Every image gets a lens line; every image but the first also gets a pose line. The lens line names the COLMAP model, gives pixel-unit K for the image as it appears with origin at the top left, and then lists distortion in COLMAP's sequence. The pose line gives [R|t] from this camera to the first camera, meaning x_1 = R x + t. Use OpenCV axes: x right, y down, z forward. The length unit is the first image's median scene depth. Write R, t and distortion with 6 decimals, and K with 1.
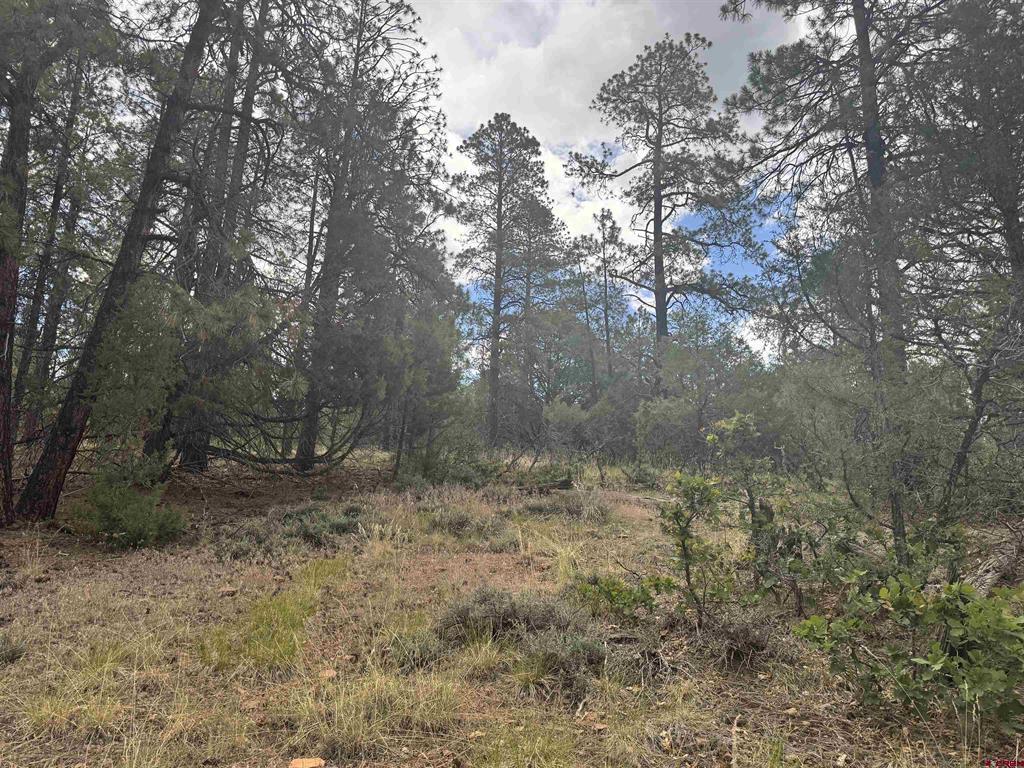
lens RADIAL K [[724.1, 0, 516.4], [0, 724.1, 385.2], [0, 0, 1]] dist [0.065794, -0.075295]
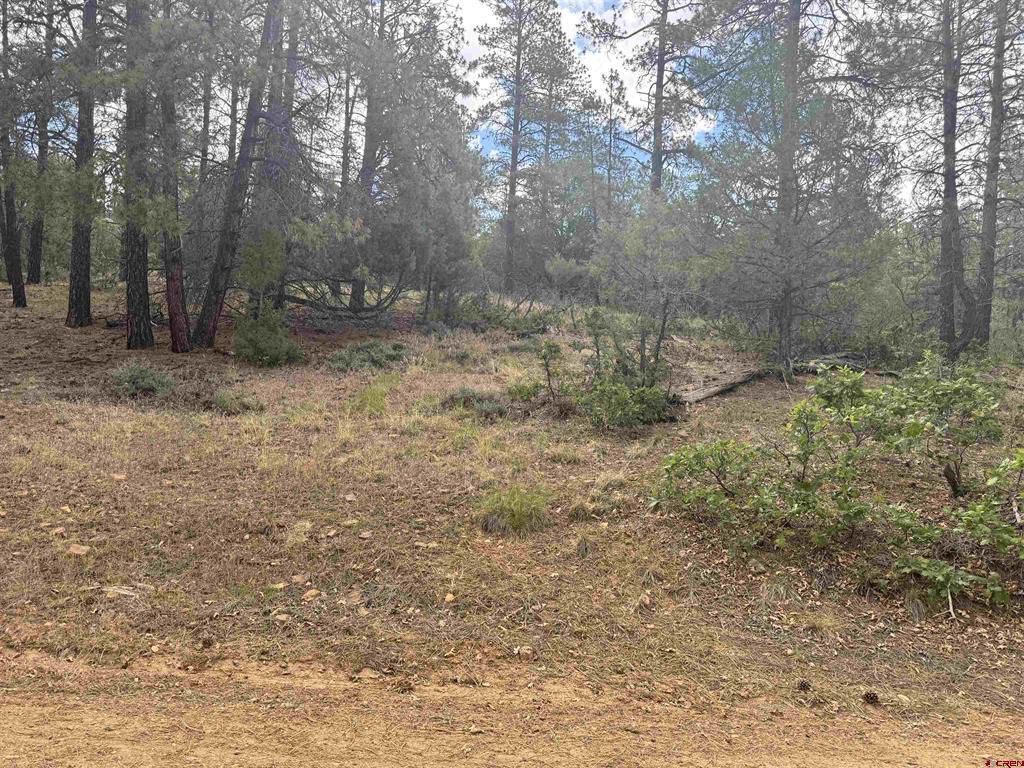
lens RADIAL K [[724.1, 0, 515.1], [0, 724.1, 389.6], [0, 0, 1]] dist [0.065794, -0.075295]
pose [[0.998899, 0.022823, -0.040988, 0.033159], [-0.012470, 0.971429, 0.237004, -0.038851], [0.045226, -0.236232, 0.970644, -0.185076]]
